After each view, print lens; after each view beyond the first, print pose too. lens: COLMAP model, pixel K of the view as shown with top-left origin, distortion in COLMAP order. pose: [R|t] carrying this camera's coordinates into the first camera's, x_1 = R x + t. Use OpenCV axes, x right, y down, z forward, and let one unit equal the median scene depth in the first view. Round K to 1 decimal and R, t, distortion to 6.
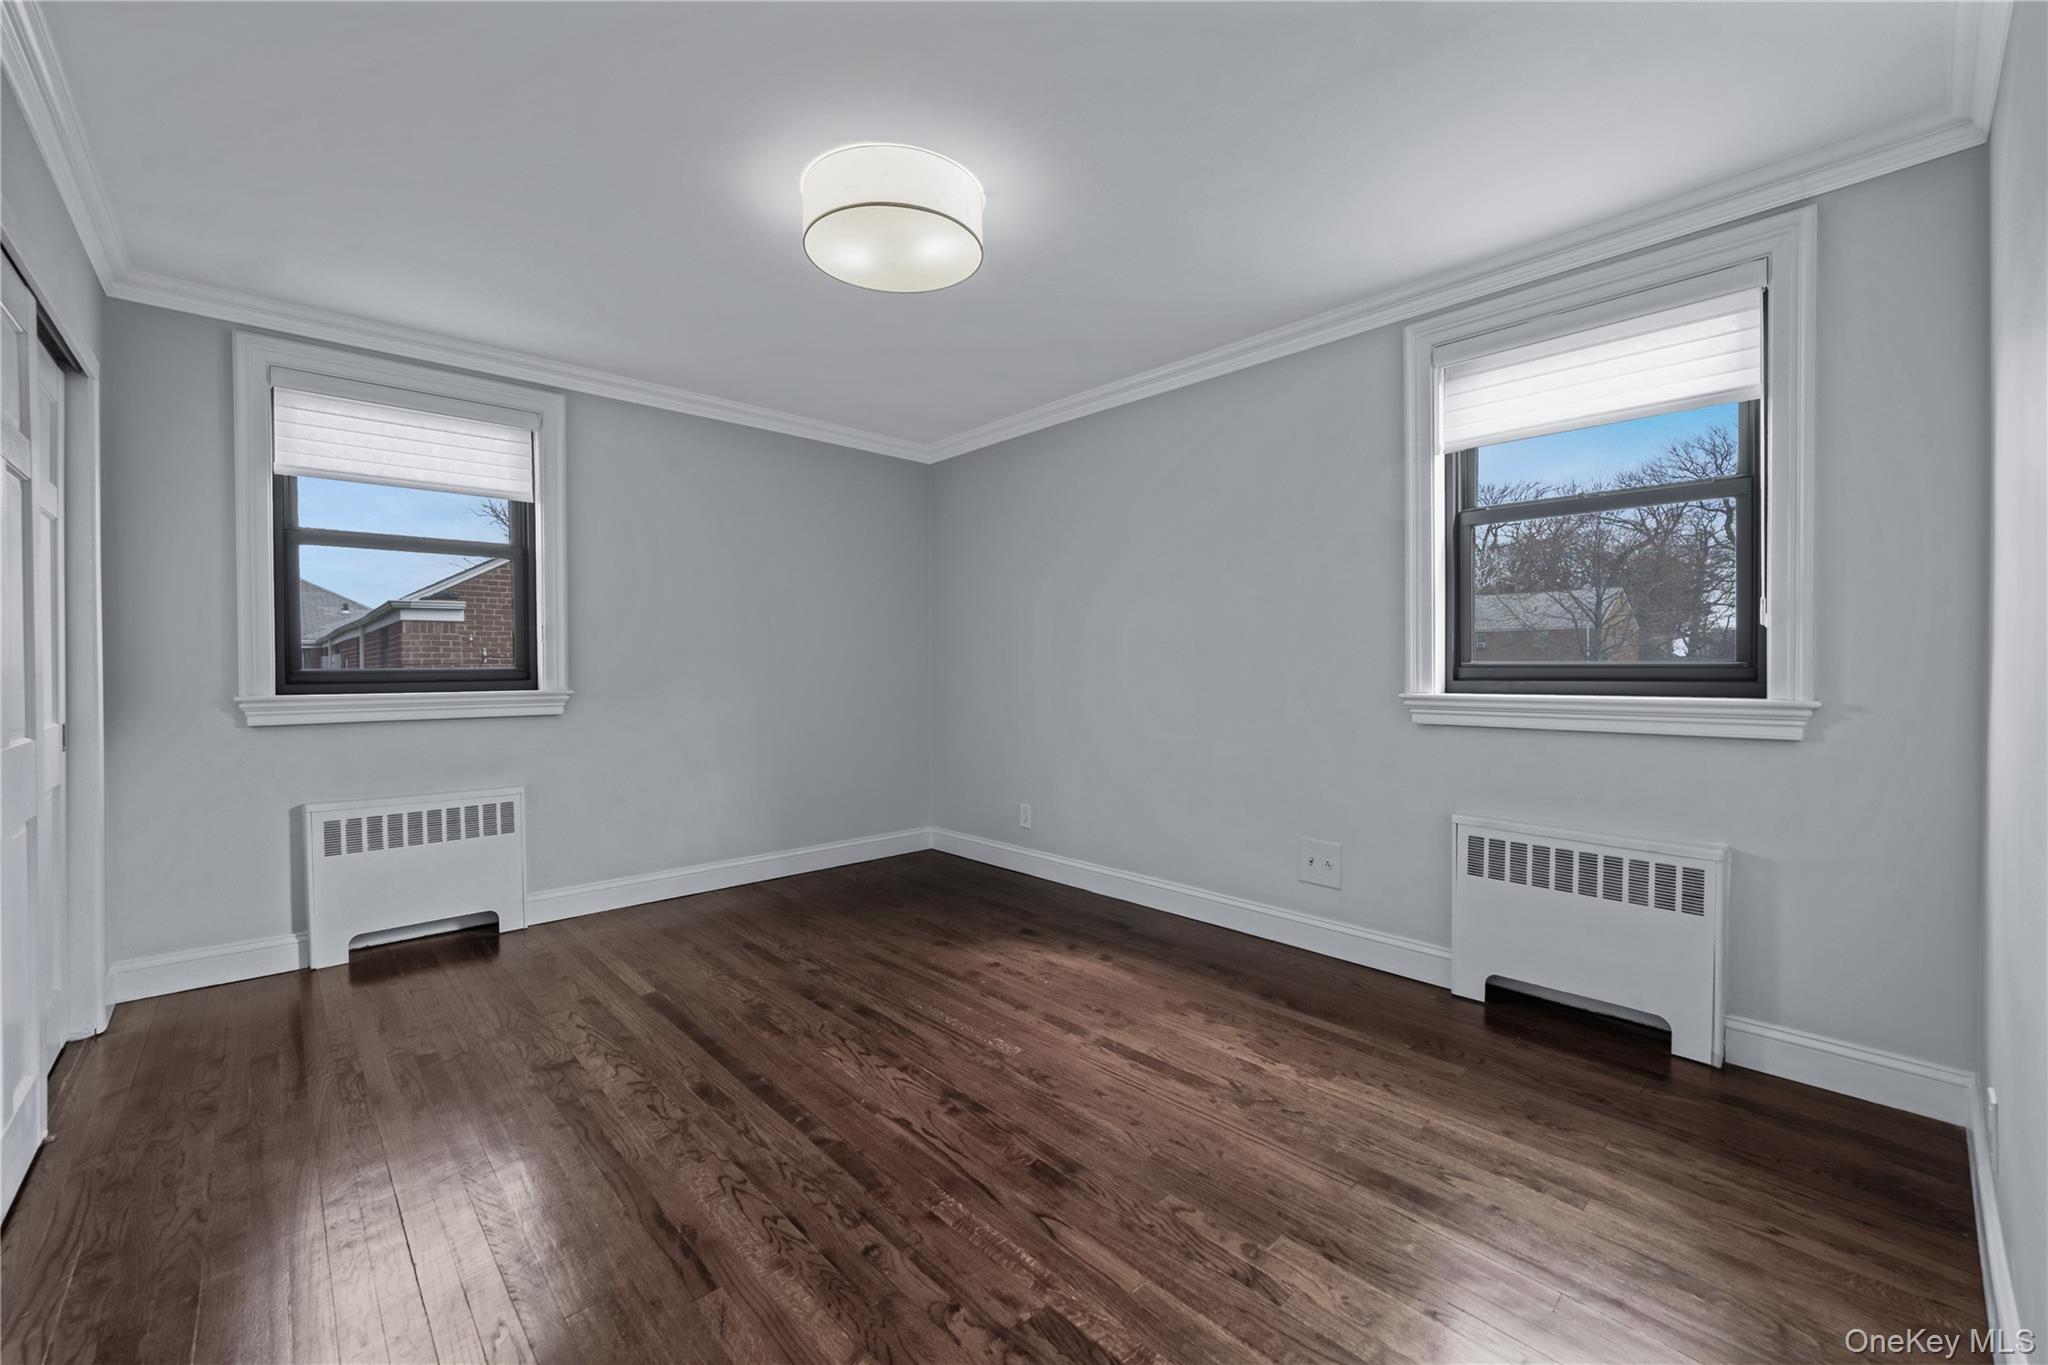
lens RADIAL K [[802.1, 0, 1025.3], [0, 802.1, 677.1], [0, 0, 1]] dist [-0.000091, 0.000011]
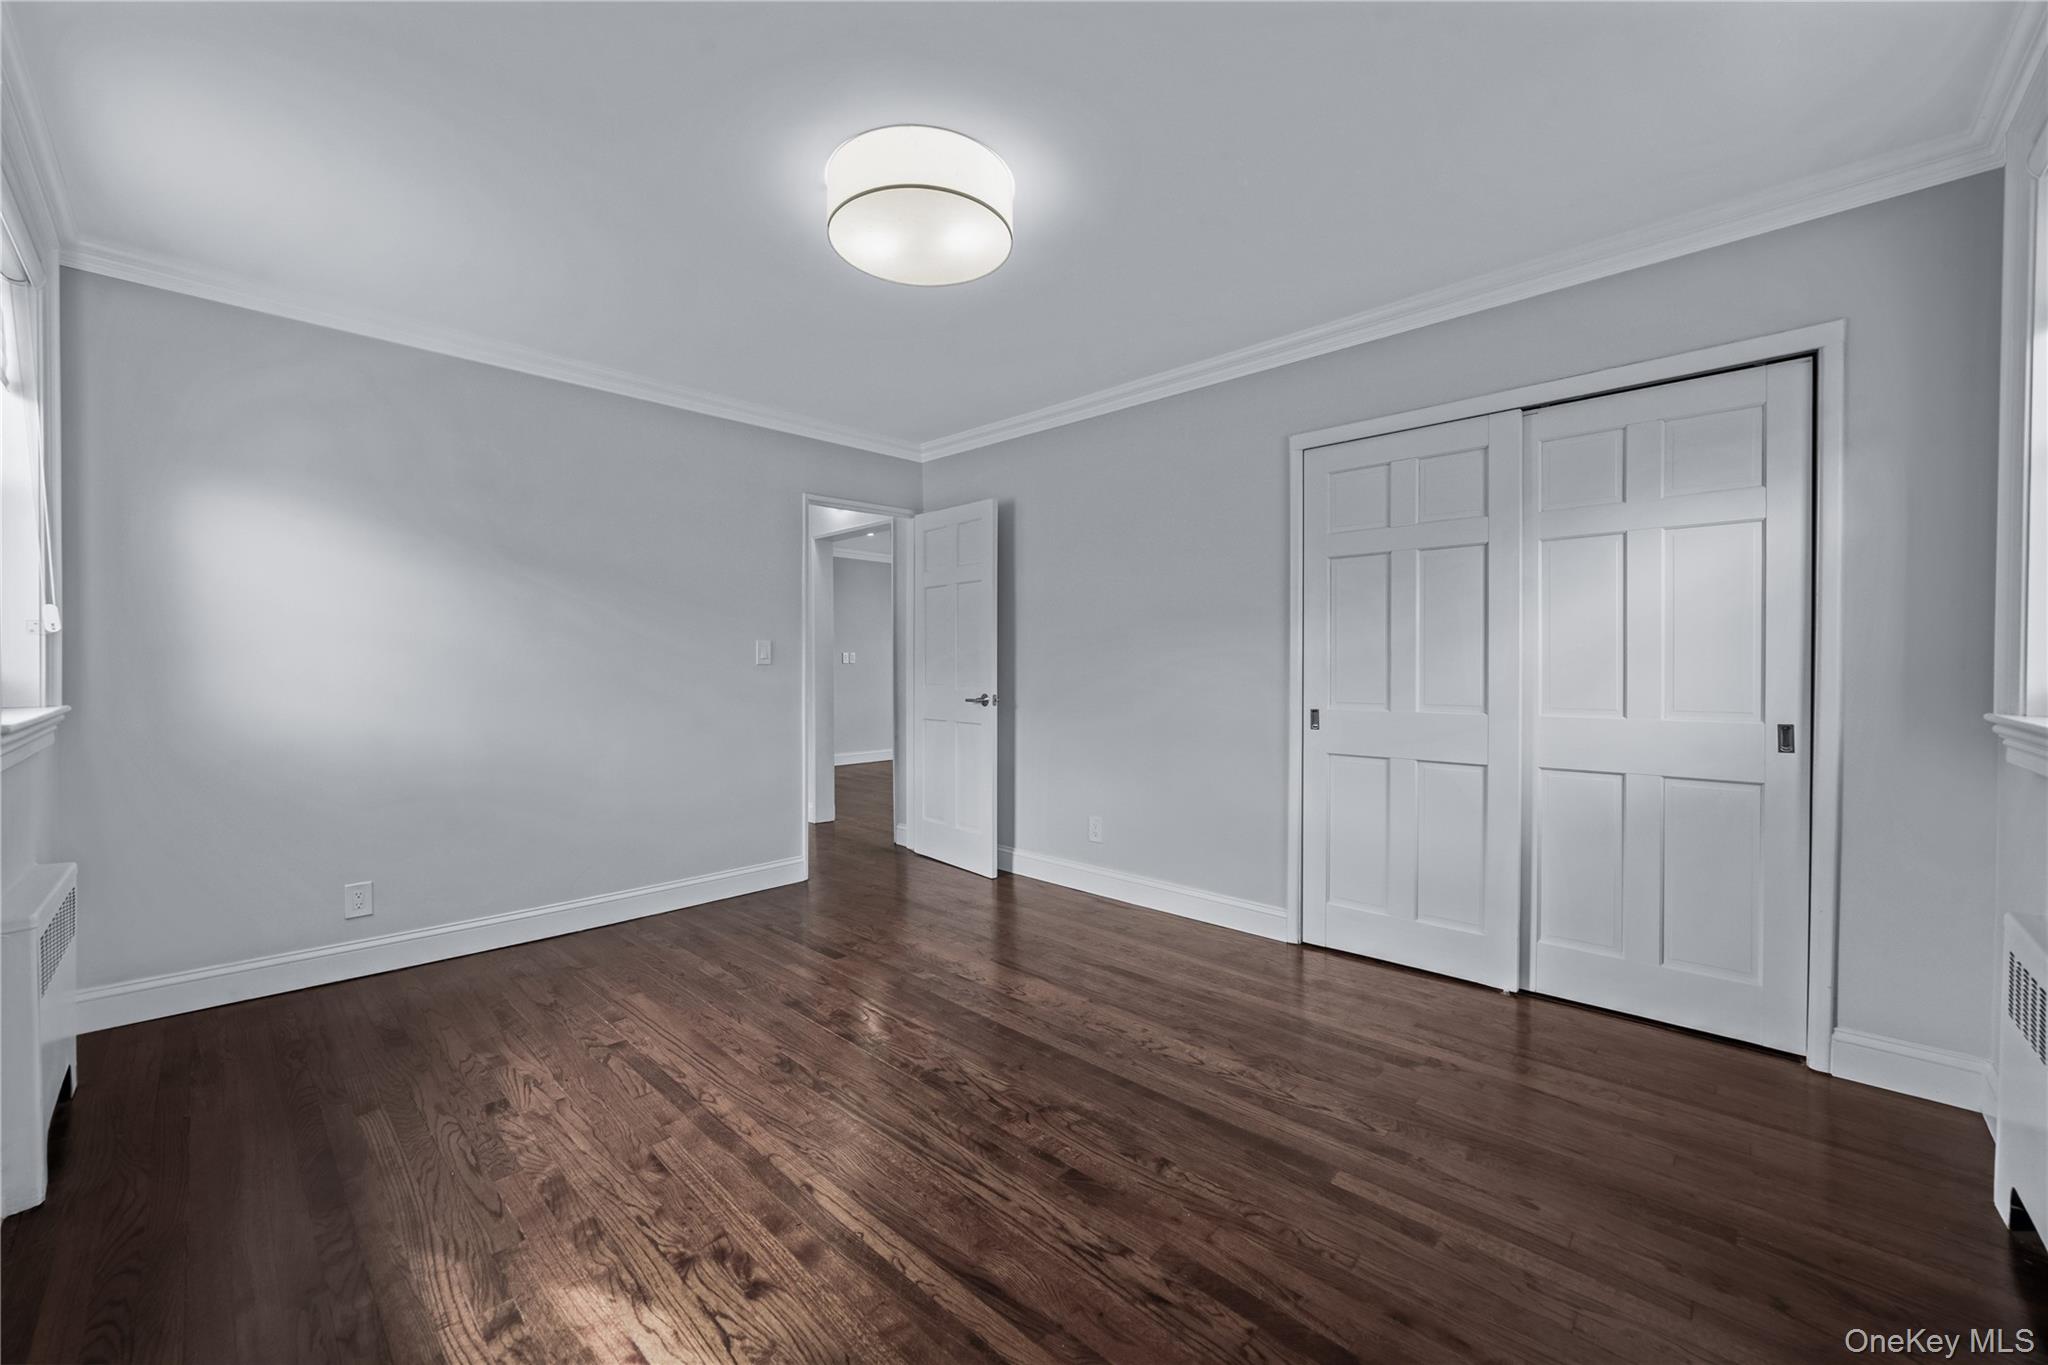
lens RADIAL K [[802.1, 0, 1024.4], [0, 802.1, 679.3], [0, 0, 1]] dist [-0.000091, 0.000011]
pose [[-0.998620, 0.003436, -0.052405, -0.217901], [0.002163, 0.999702, 0.024335, -0.022996], [0.052473, 0.024188, -0.998329, 1.855885]]
